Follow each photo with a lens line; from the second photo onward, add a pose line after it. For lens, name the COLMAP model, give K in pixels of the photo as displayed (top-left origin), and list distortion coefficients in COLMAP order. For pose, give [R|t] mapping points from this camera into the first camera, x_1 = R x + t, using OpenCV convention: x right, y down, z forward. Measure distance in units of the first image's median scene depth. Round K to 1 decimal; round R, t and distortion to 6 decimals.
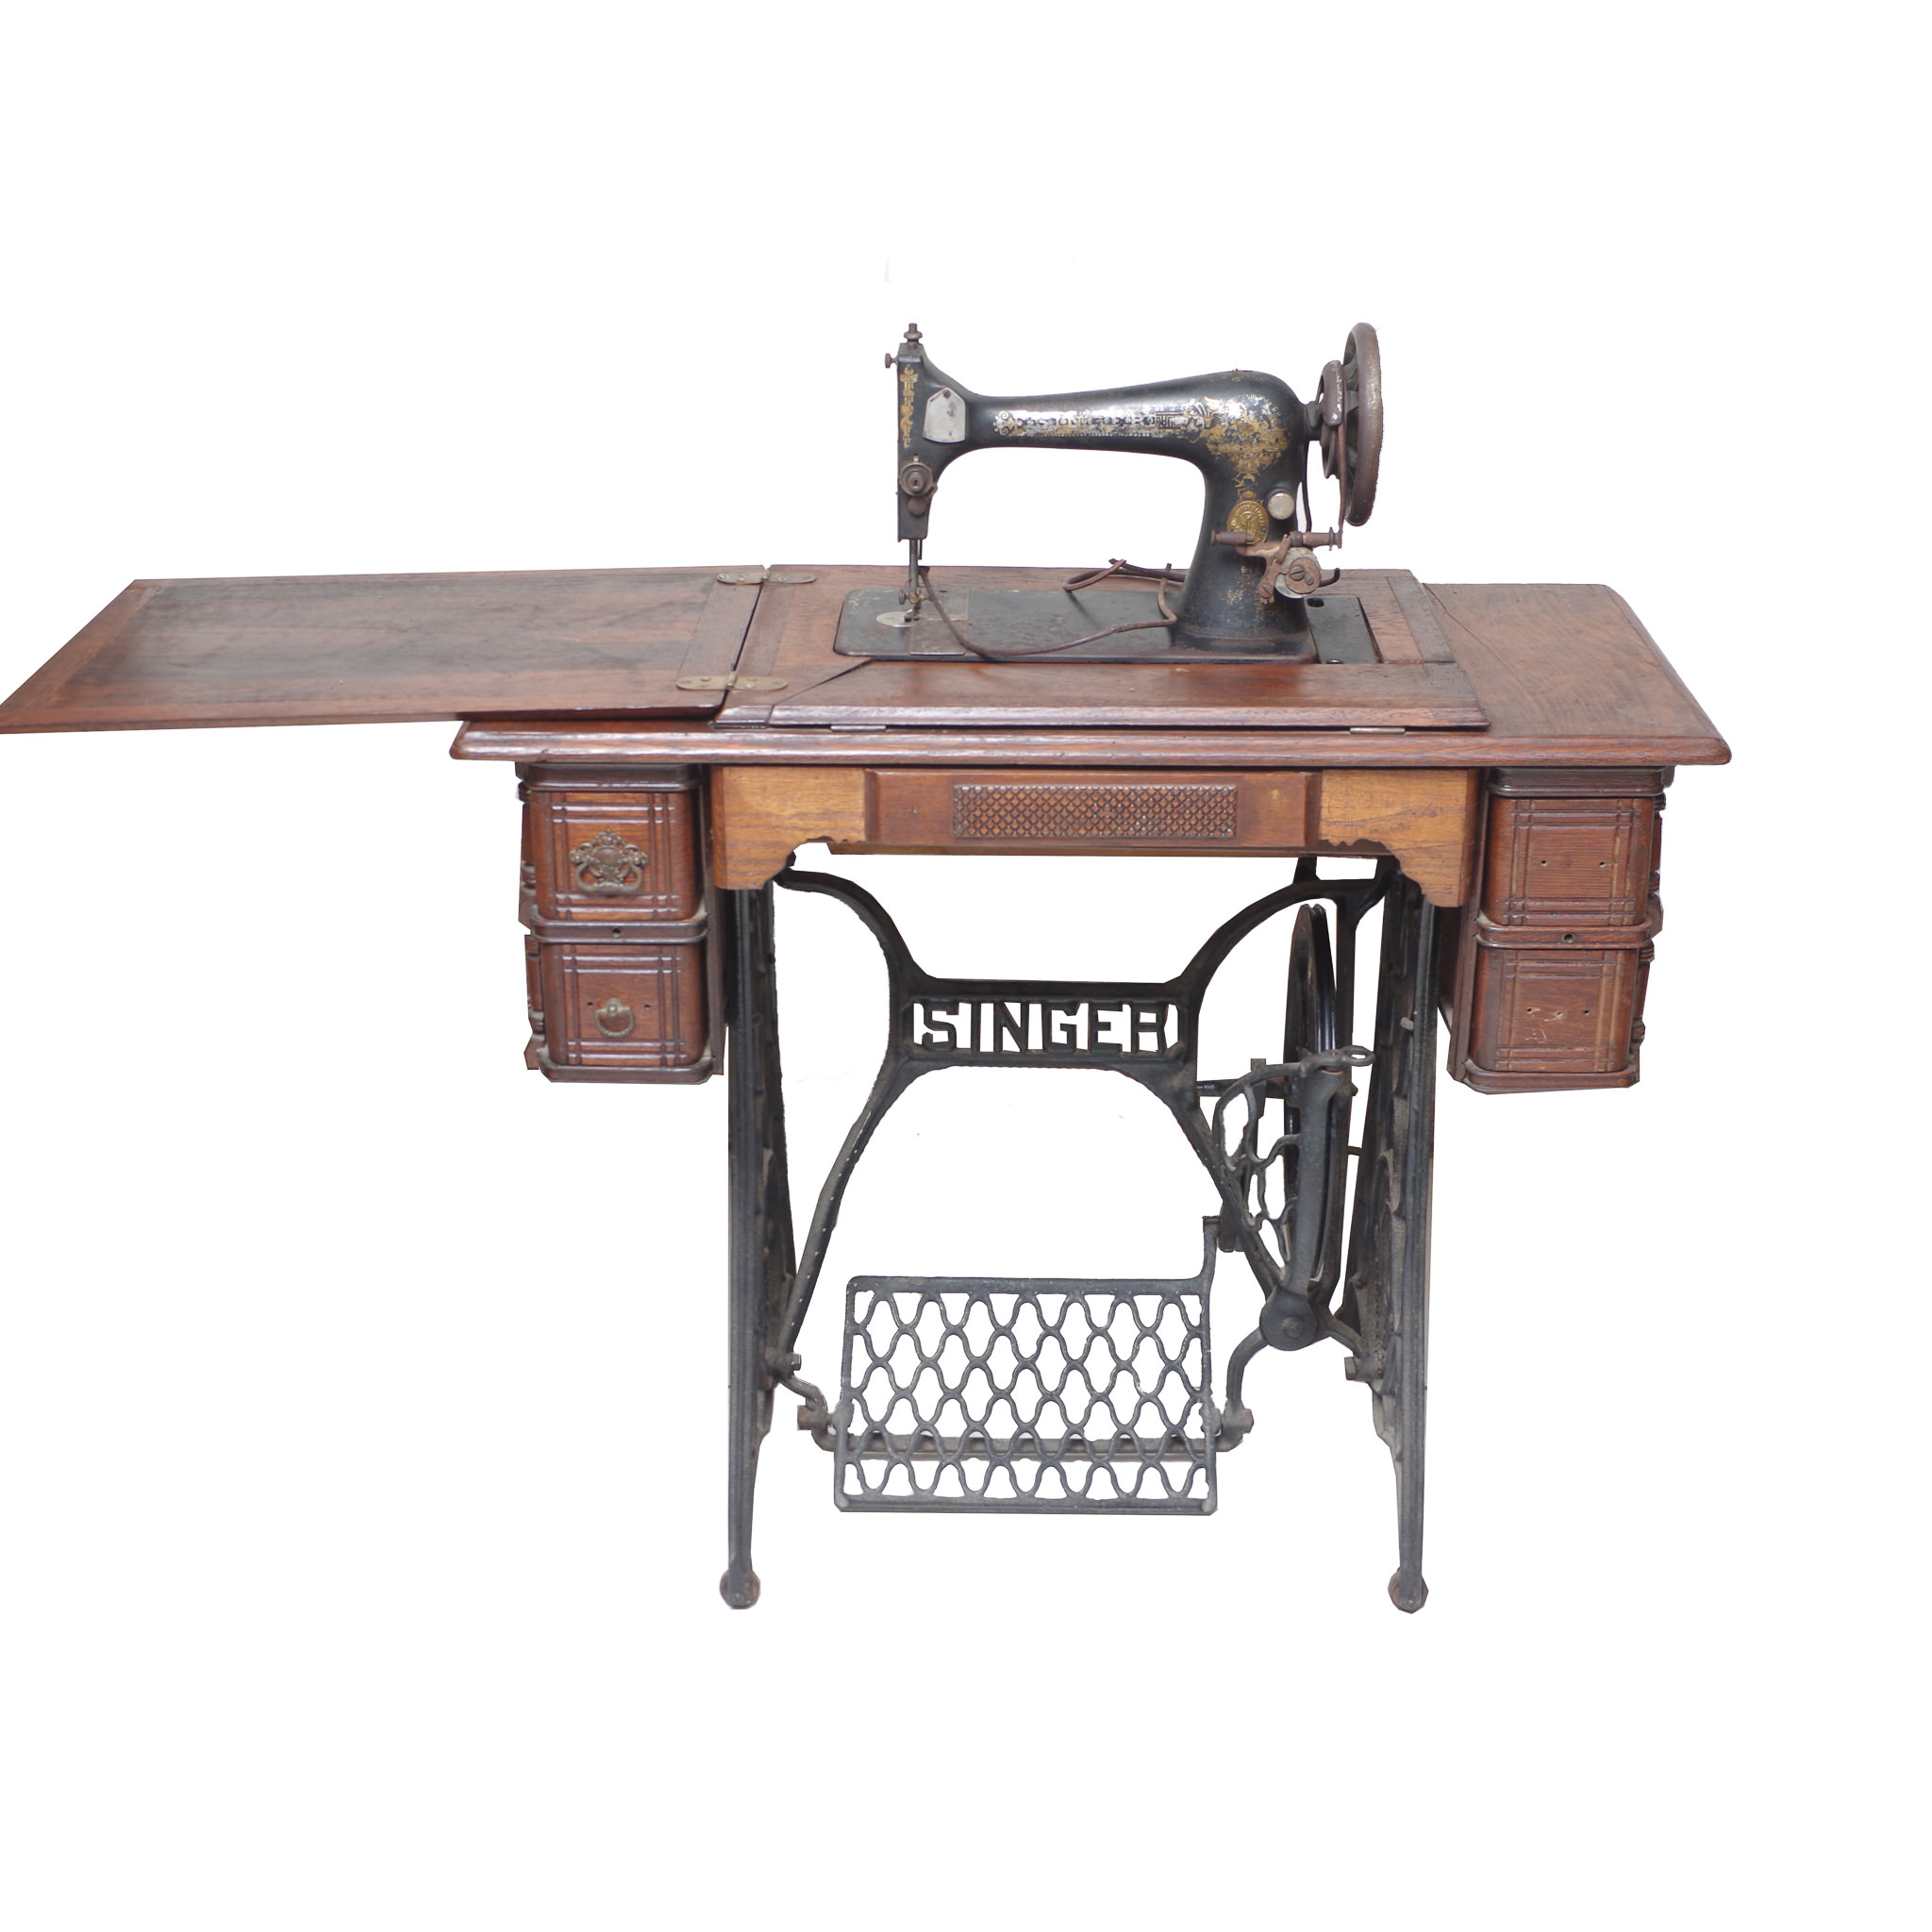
lens RADIAL K [[3031.7, 0, 983.8], [0, 3031.7, 969.9], [0, 0, 1]] dist [0.016665, 0.000000]
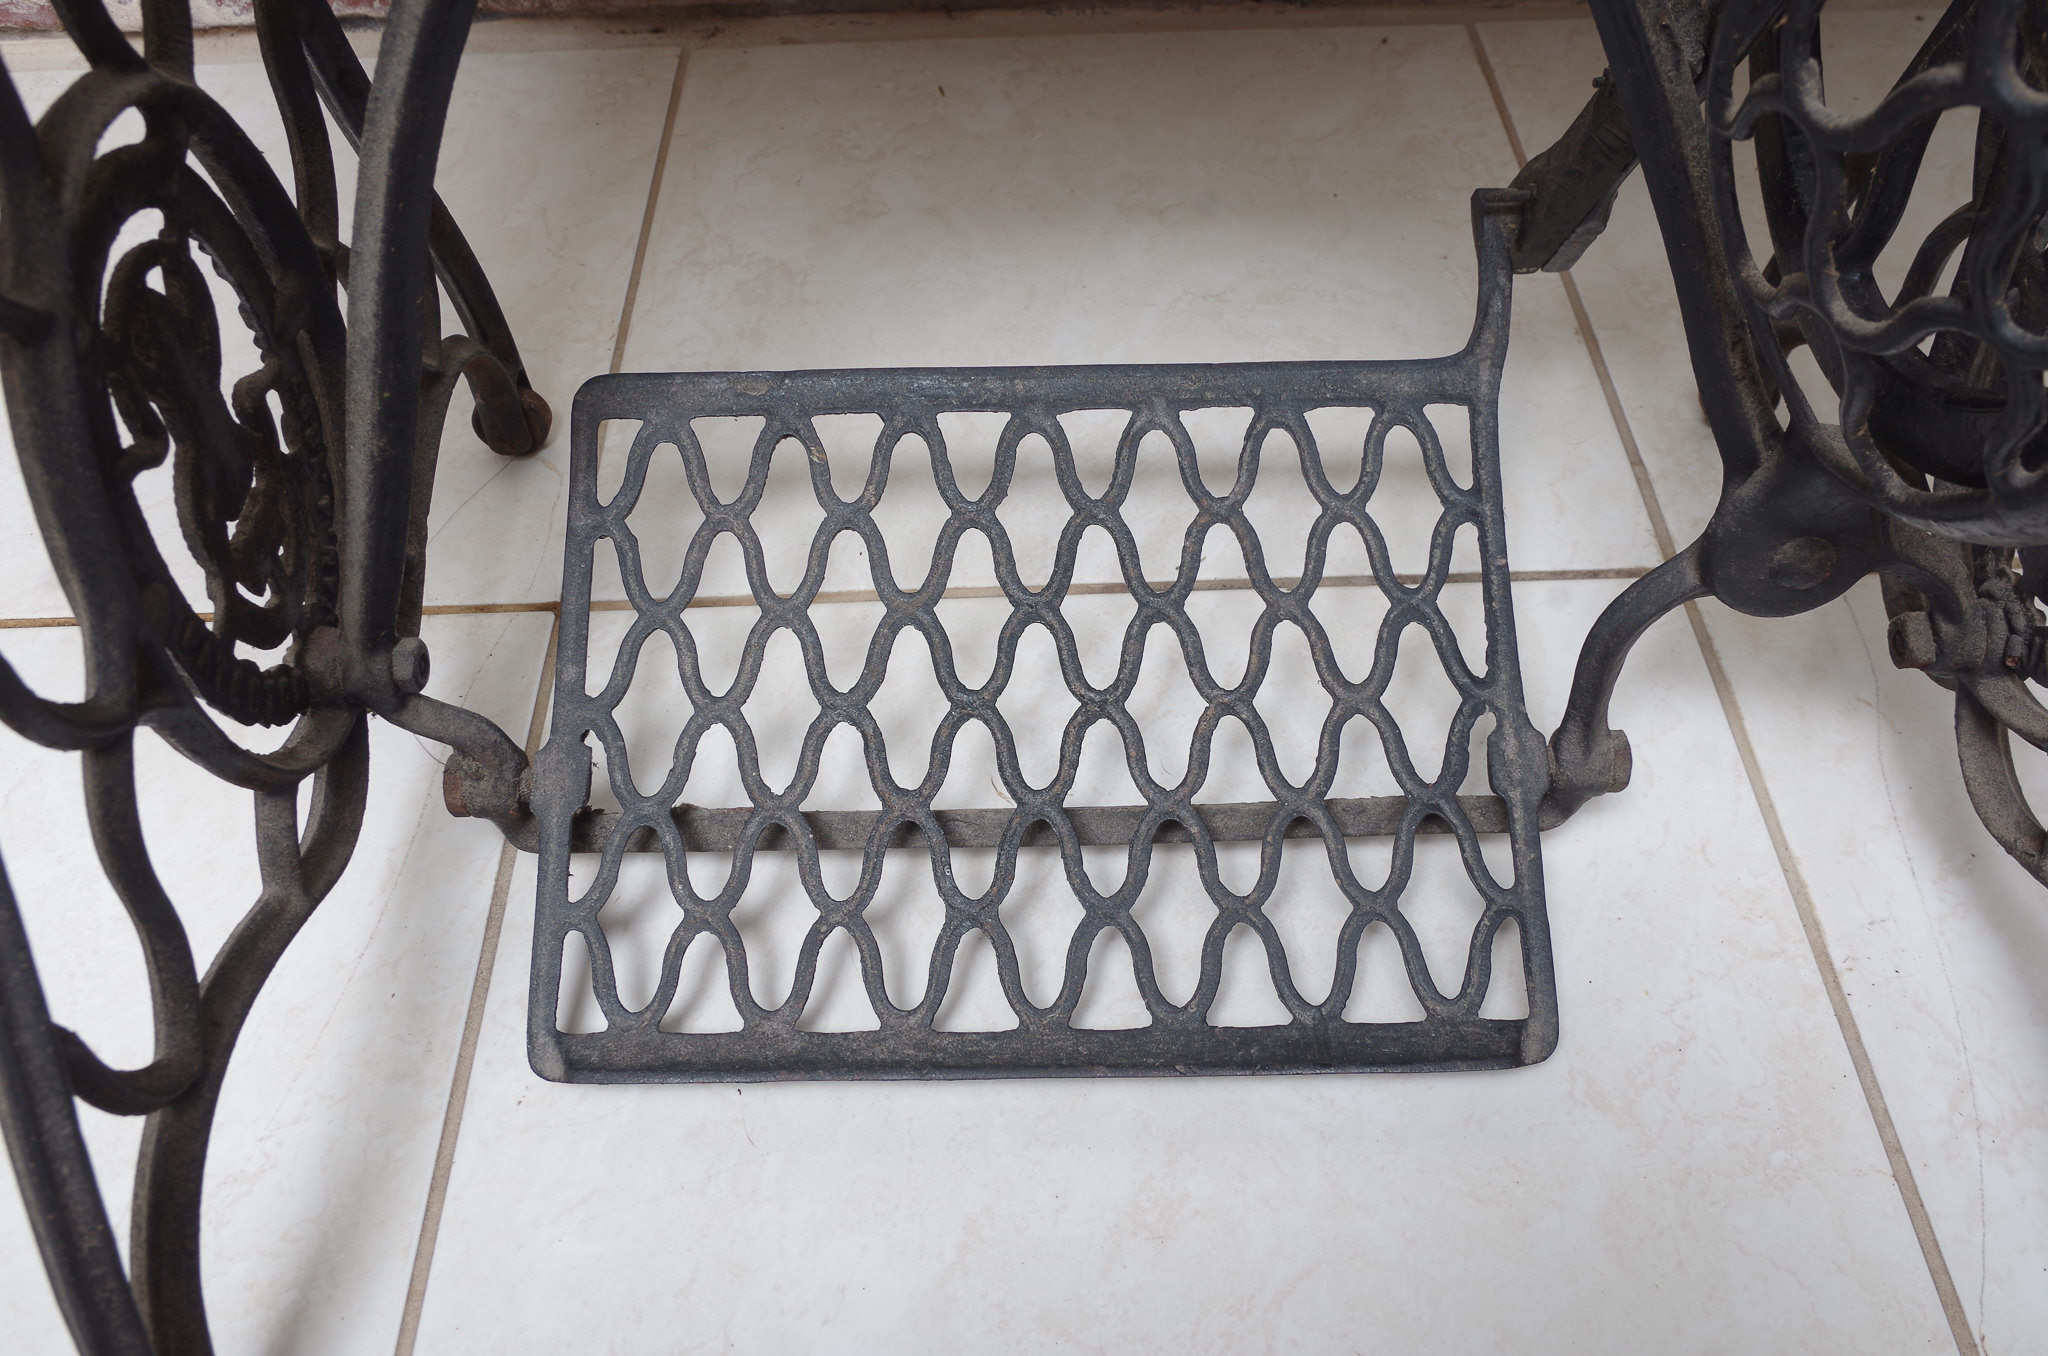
lens RADIAL K [[1741.7, 0, 1040.4], [0, 1741.7, 663.5], [0, 0, 1]] dist [-0.064663, 0.047715]
pose [[0.999400, -0.034074, 0.006242, 0.013932], [0.028088, 0.902533, 0.429704, 0.042744], [-0.020276, -0.429271, 0.902948, 0.844030]]
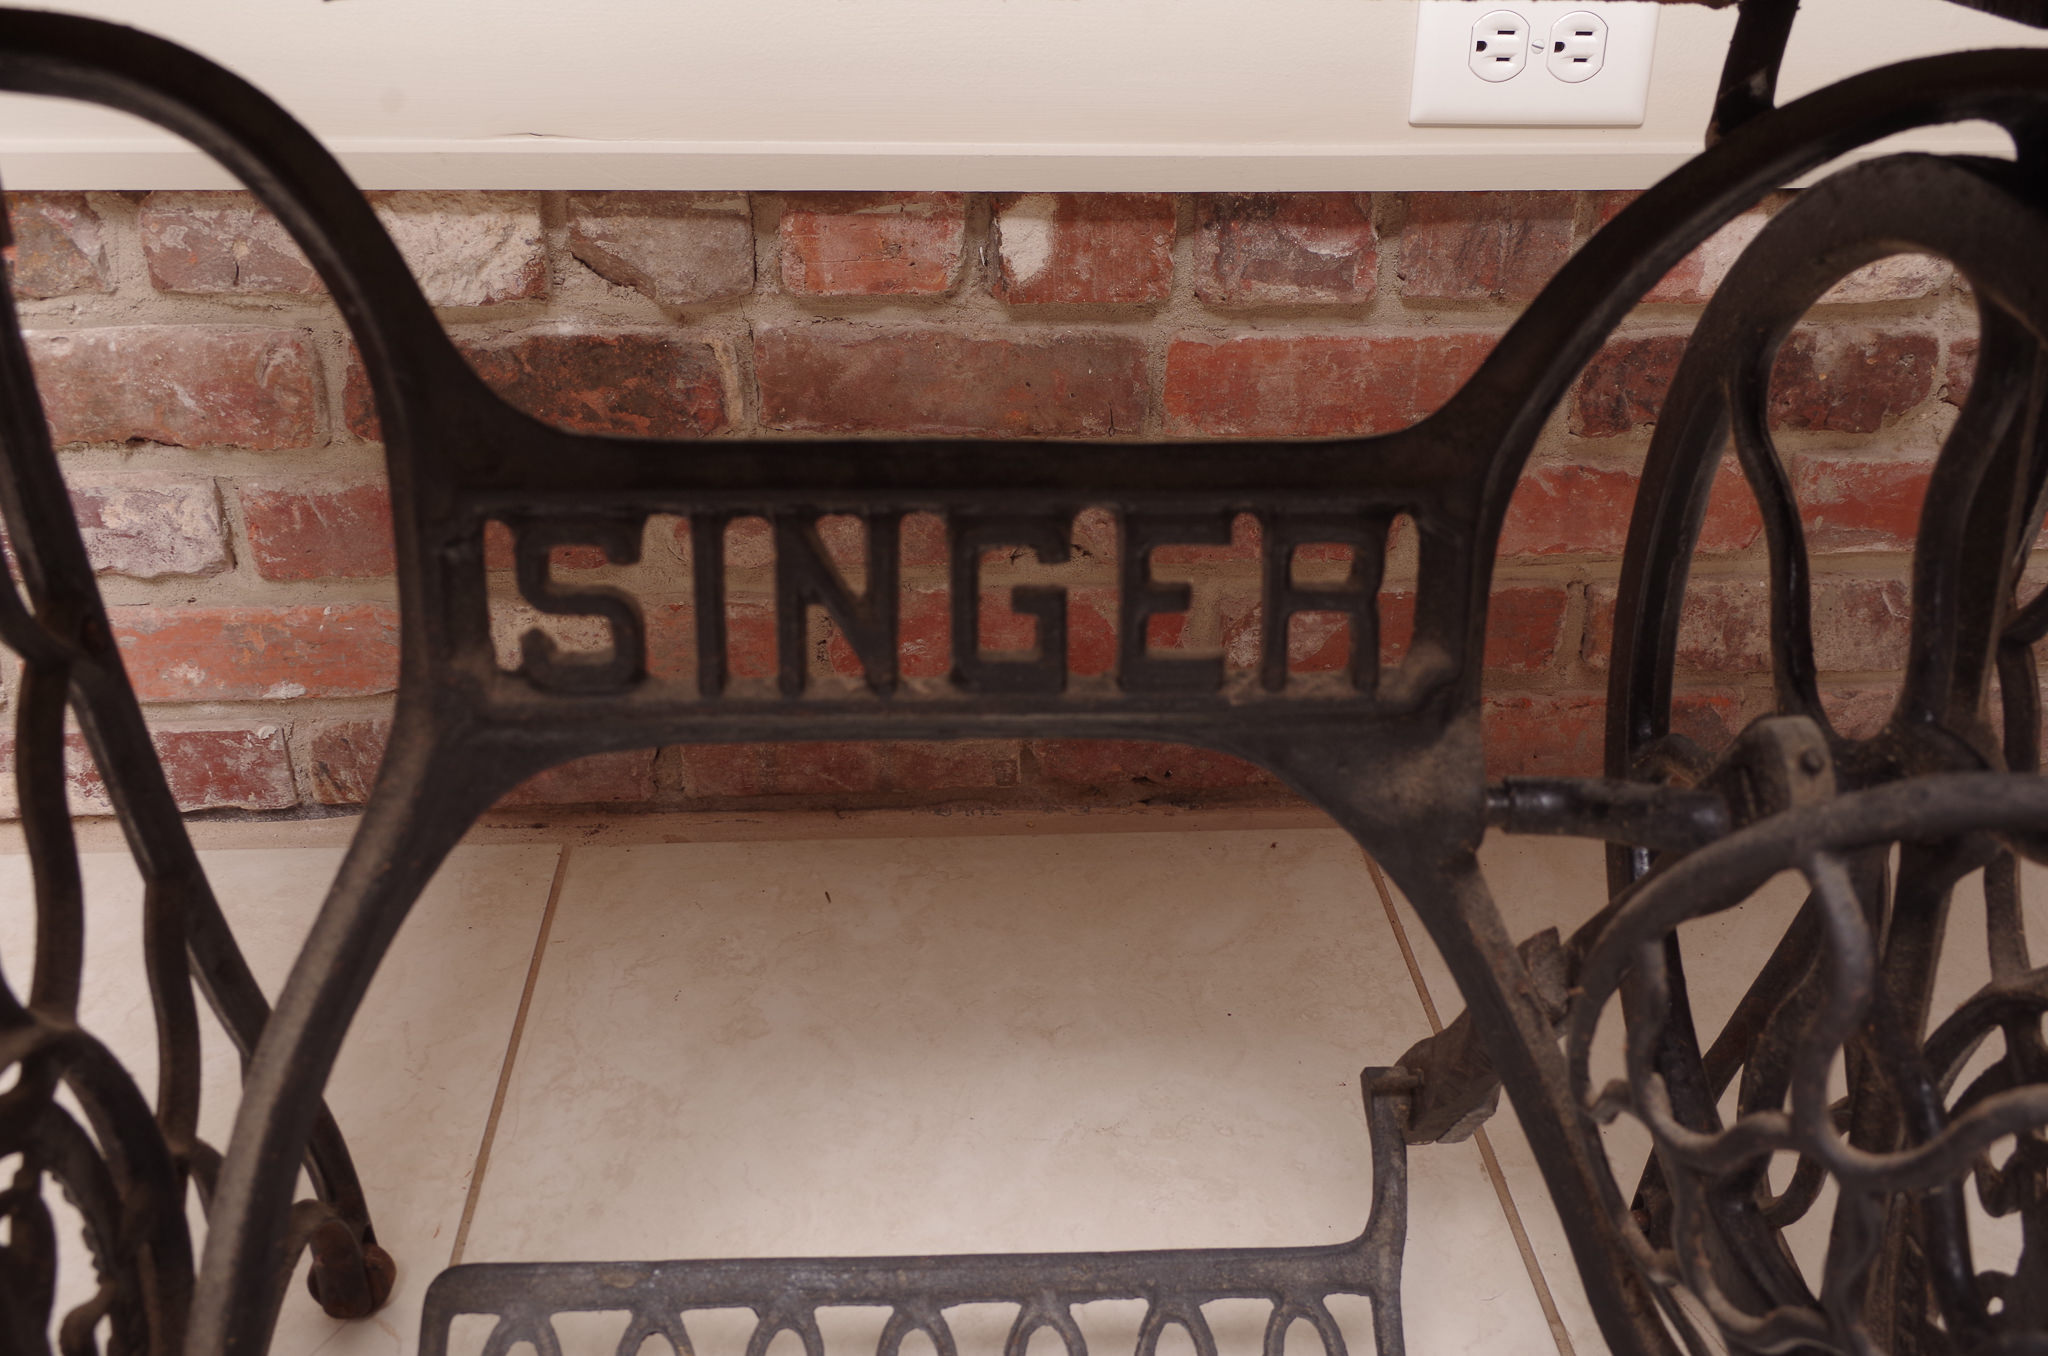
lens RADIAL K [[1905.0, 0, 1041.9], [0, 1905.0, 679.0], [0, 0, 1]] dist [-0.031123, 0.000000]
pose [[0.996967, -0.017416, 0.075857, 0.014536], [0.010847, 0.996222, 0.086165, 0.010818], [-0.077071, -0.085081, 0.993389, 0.833965]]
